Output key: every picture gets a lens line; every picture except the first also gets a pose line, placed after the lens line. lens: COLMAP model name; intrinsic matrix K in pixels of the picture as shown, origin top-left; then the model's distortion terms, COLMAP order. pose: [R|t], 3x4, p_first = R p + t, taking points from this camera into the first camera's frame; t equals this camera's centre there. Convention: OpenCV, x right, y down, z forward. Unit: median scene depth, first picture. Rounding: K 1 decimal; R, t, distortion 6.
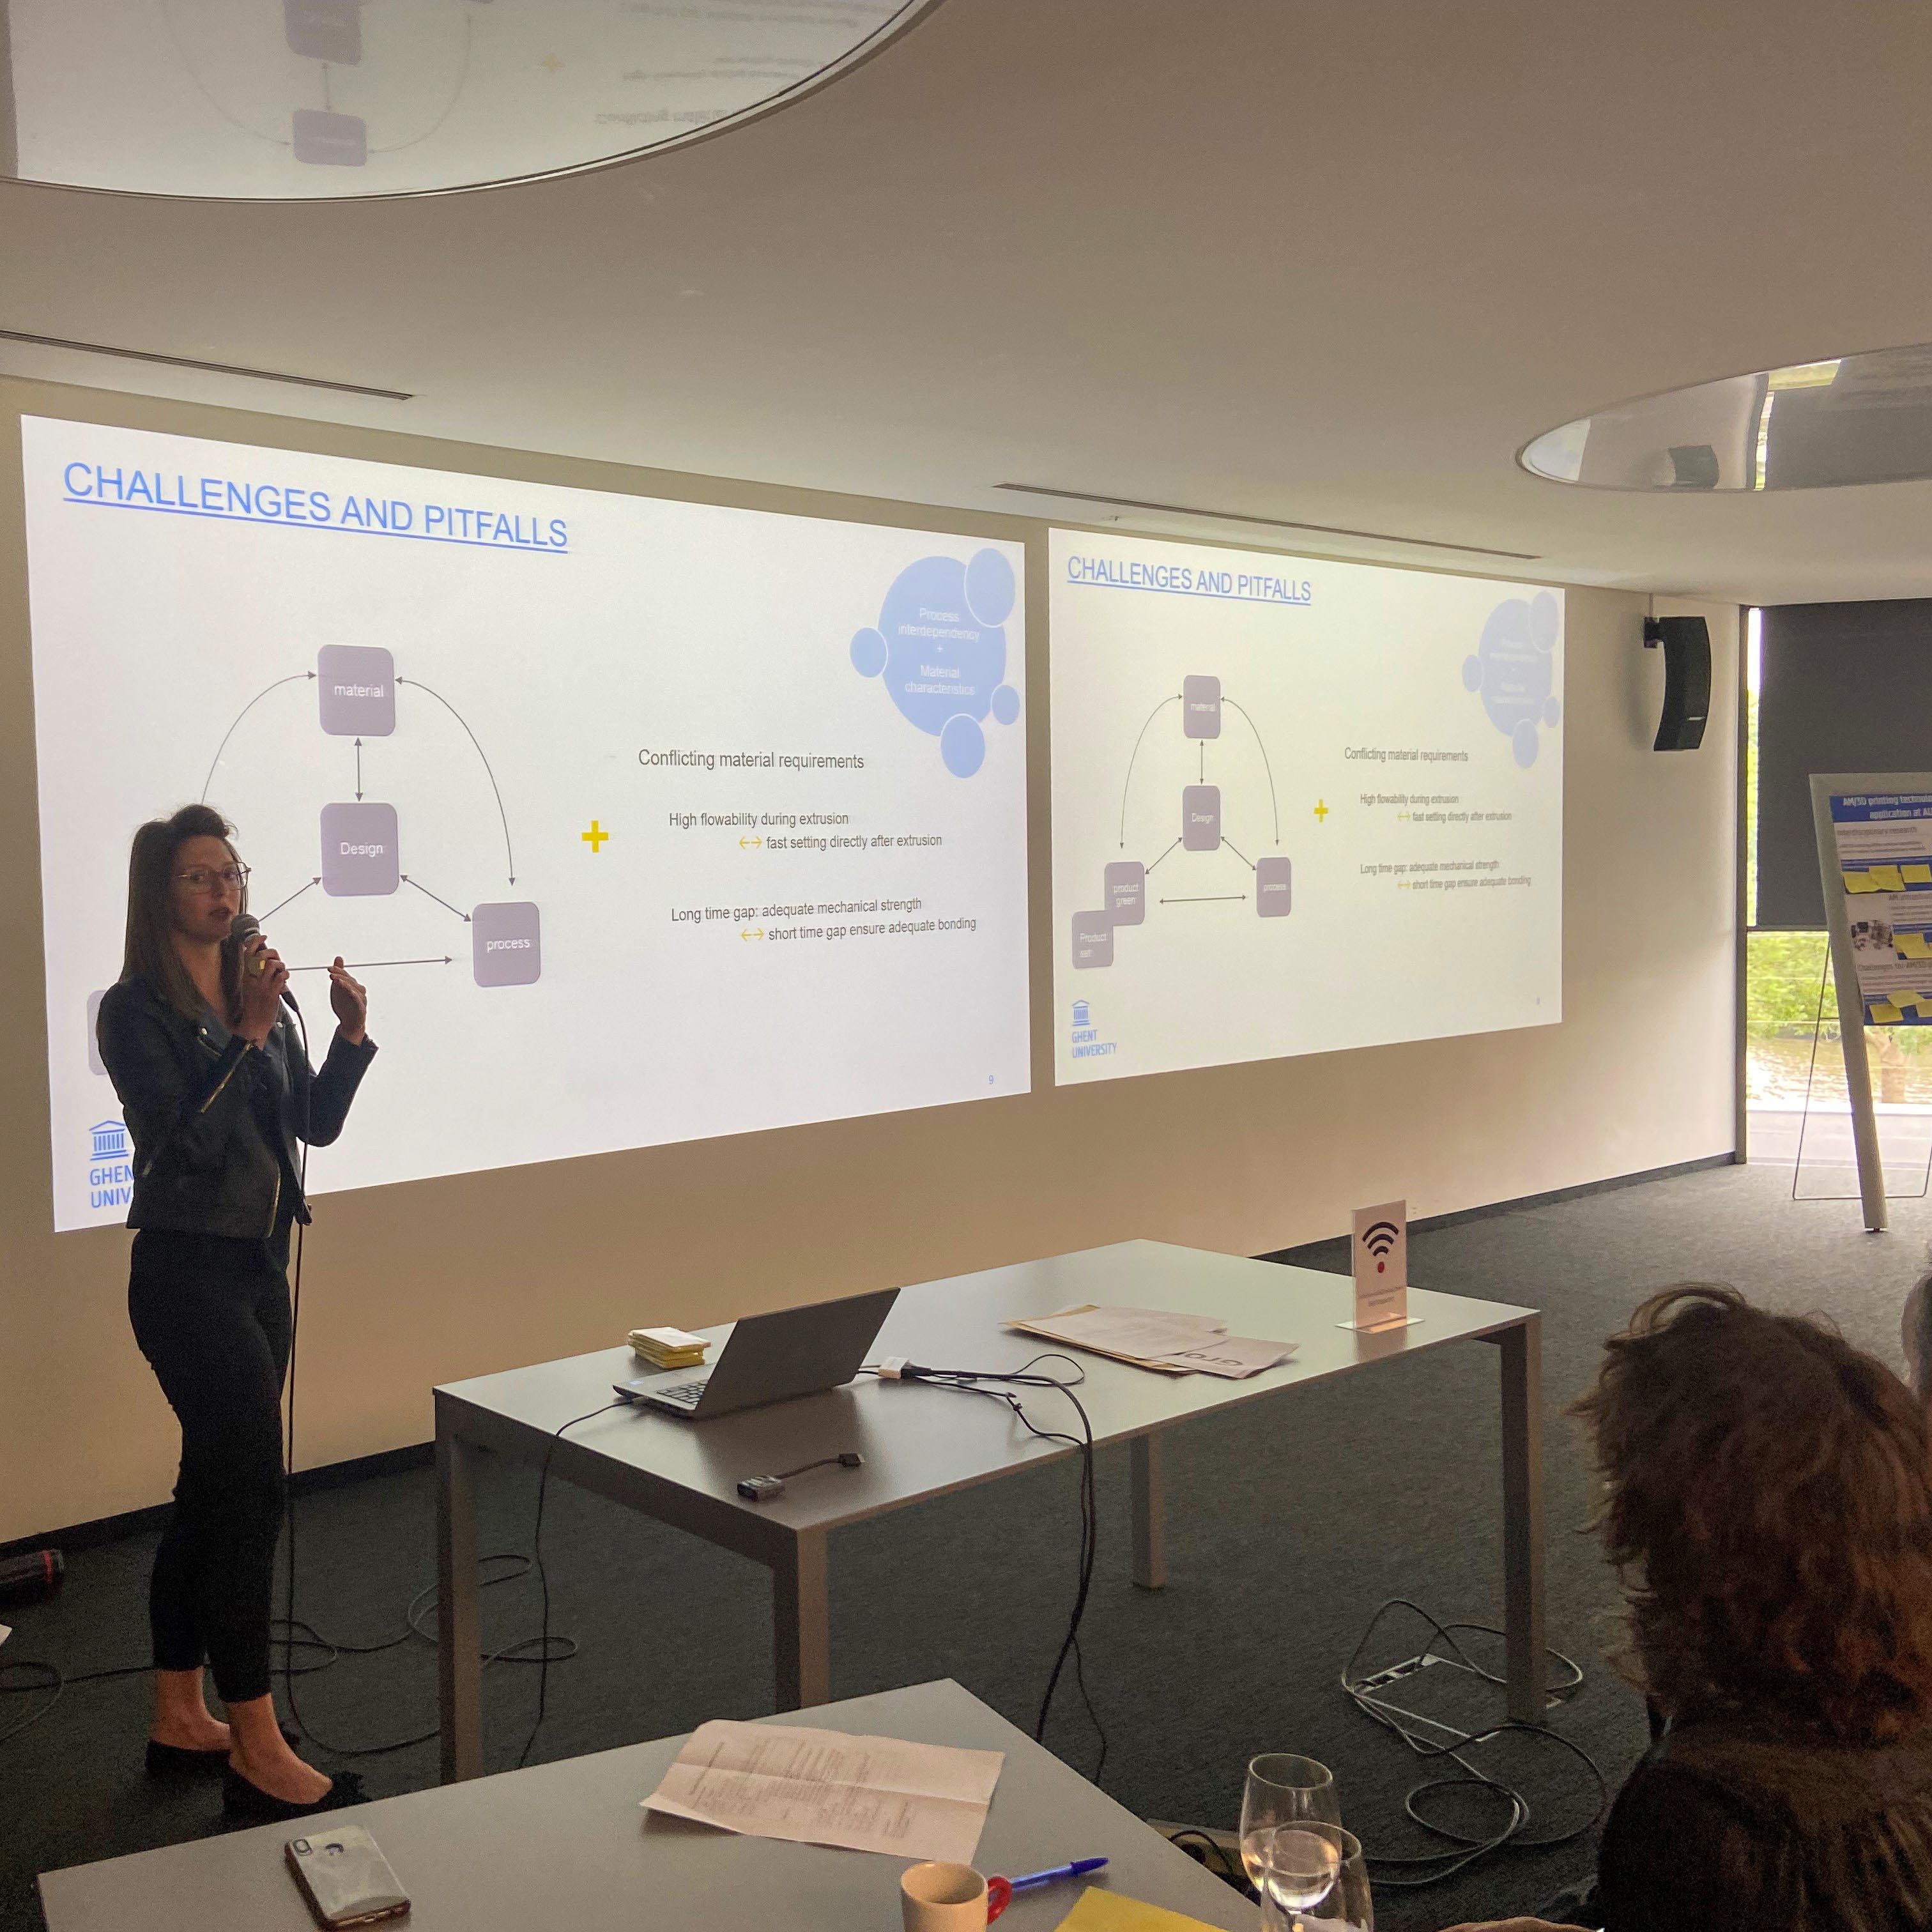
lens RADIAL K [[1993.5, 0, 966.0], [0, 1993.5, 966.0], [0, 0, 1]] dist [-0.008093, -0.022229]
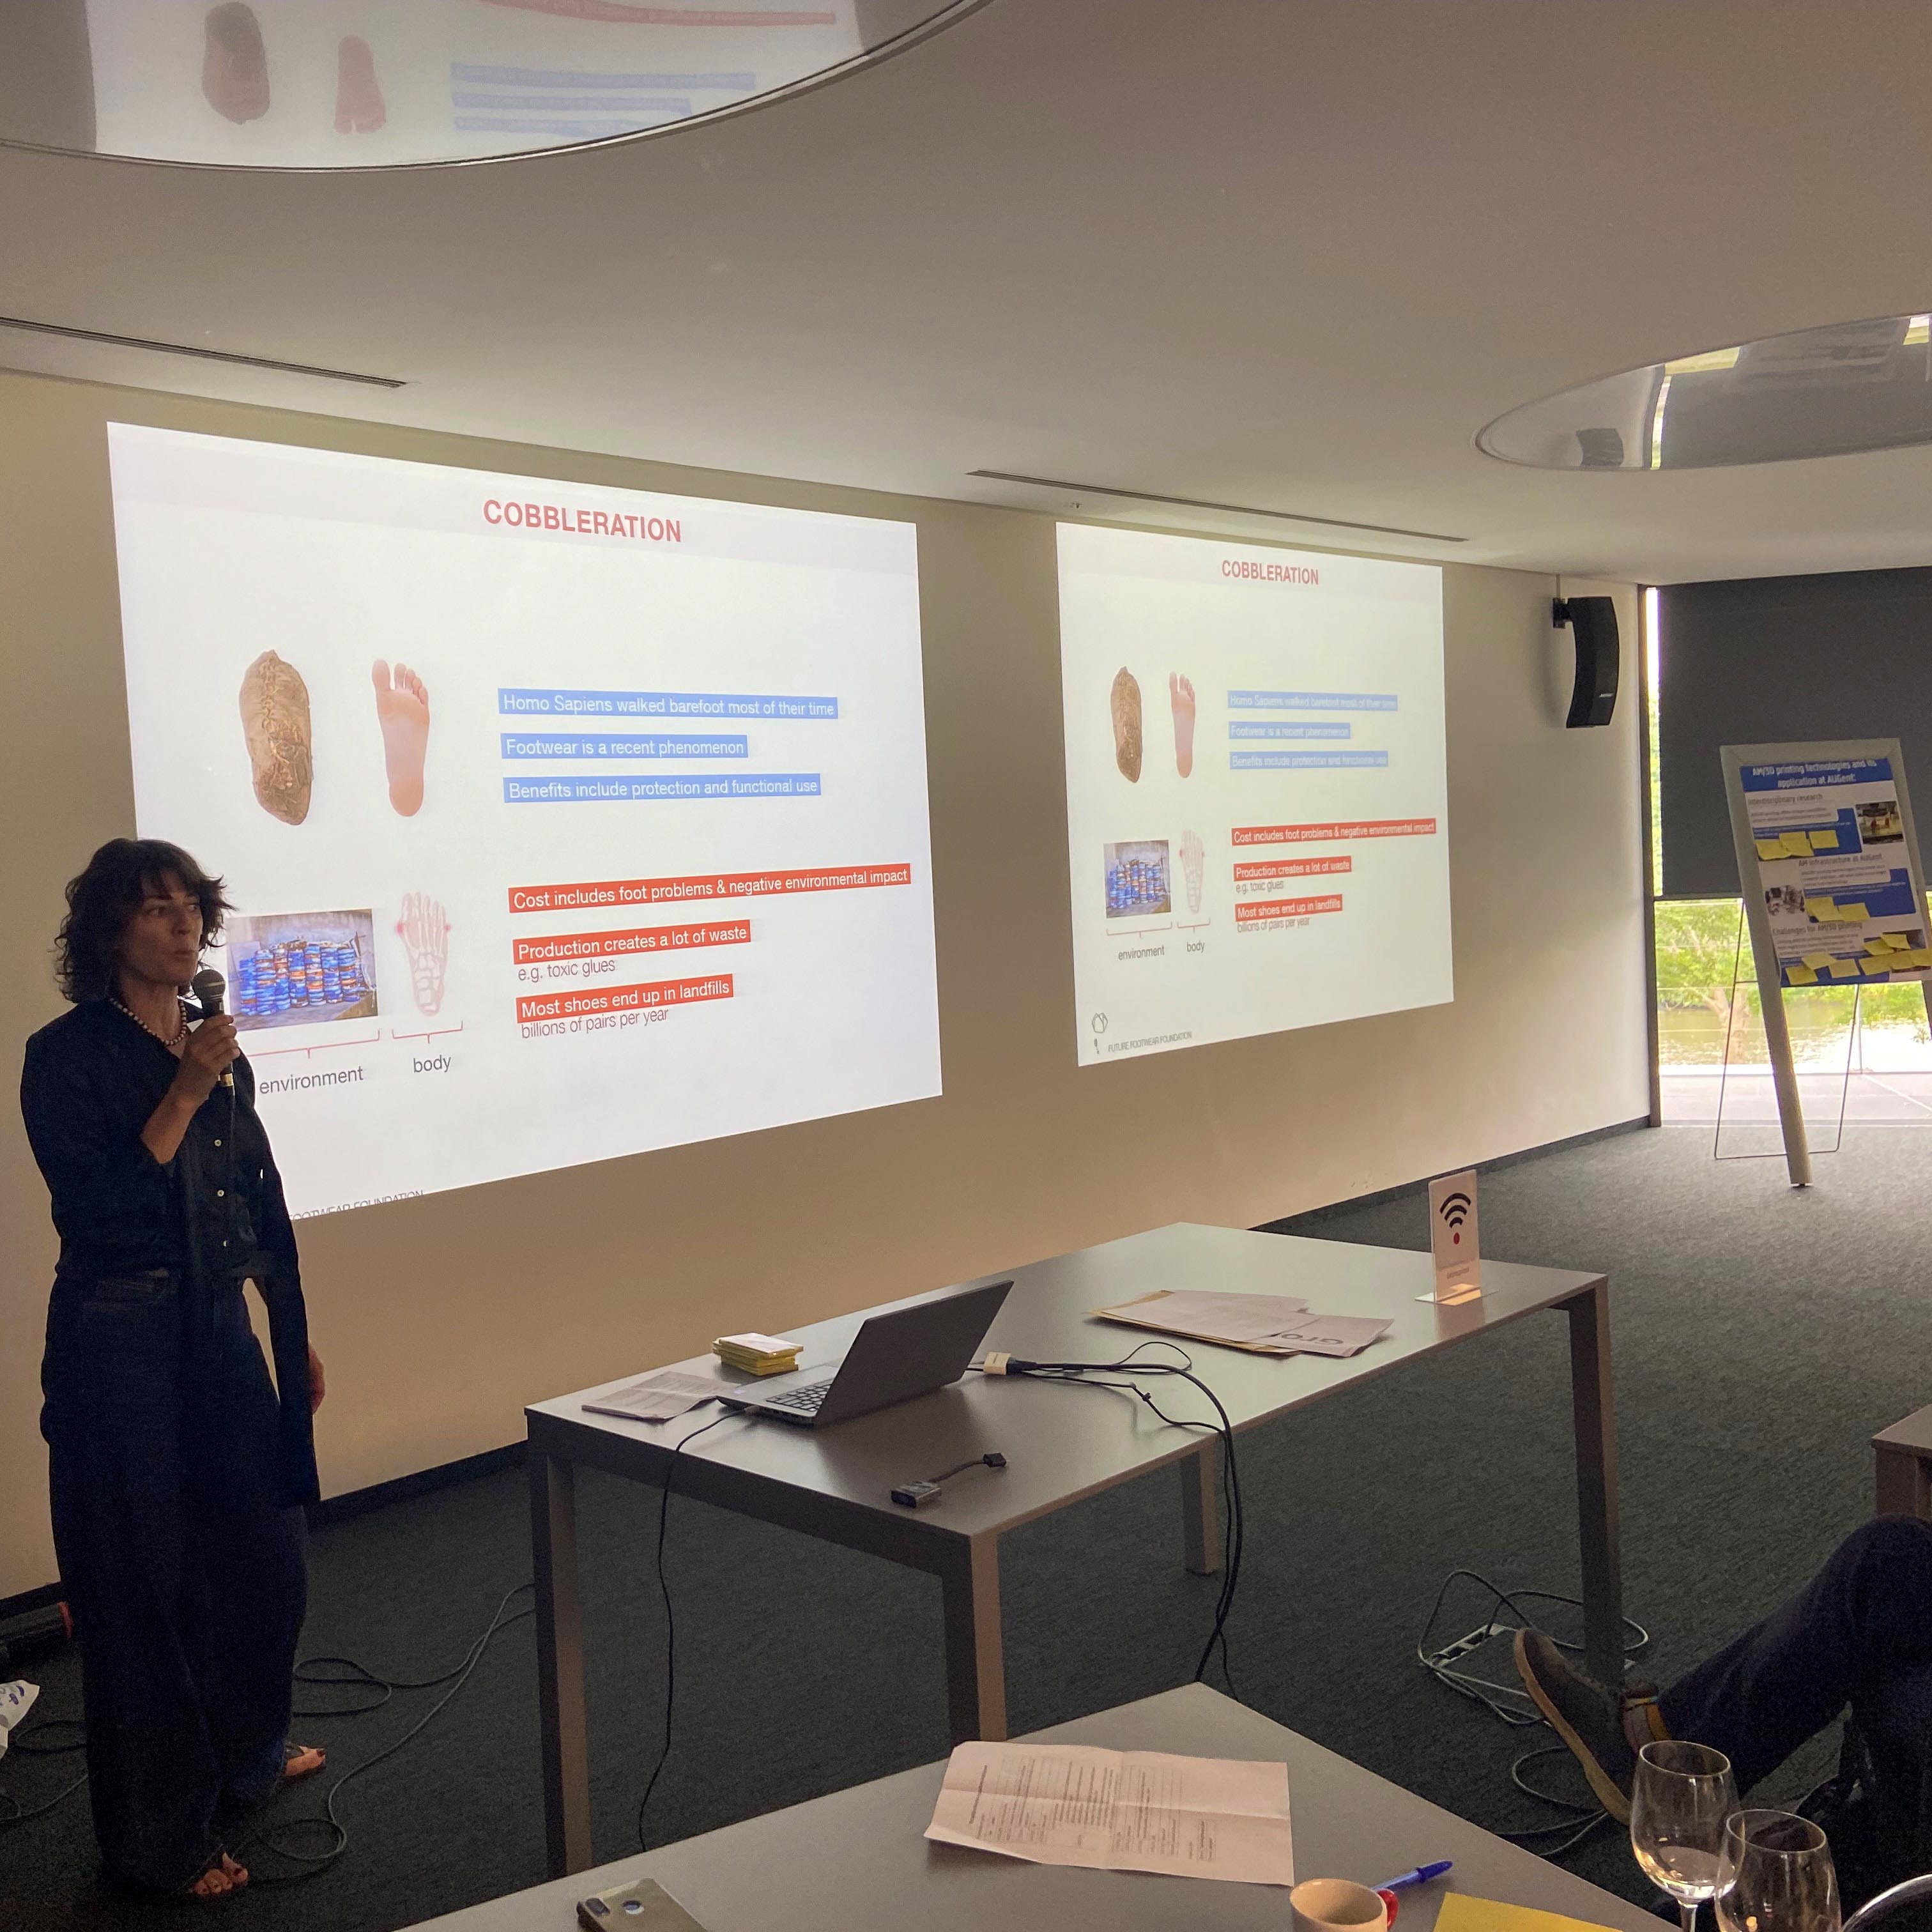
lens RADIAL K [[1953.2, 0, 940.1], [0, 1953.2, 960.0], [0, 0, 1]] dist [-0.002289, -0.028141]
pose [[0.996691, -0.033943, 0.073857, -0.109098], [0.034161, 0.999415, -0.001680, 0.004336], [-0.073757, 0.004197, 0.997267, 0.040693]]
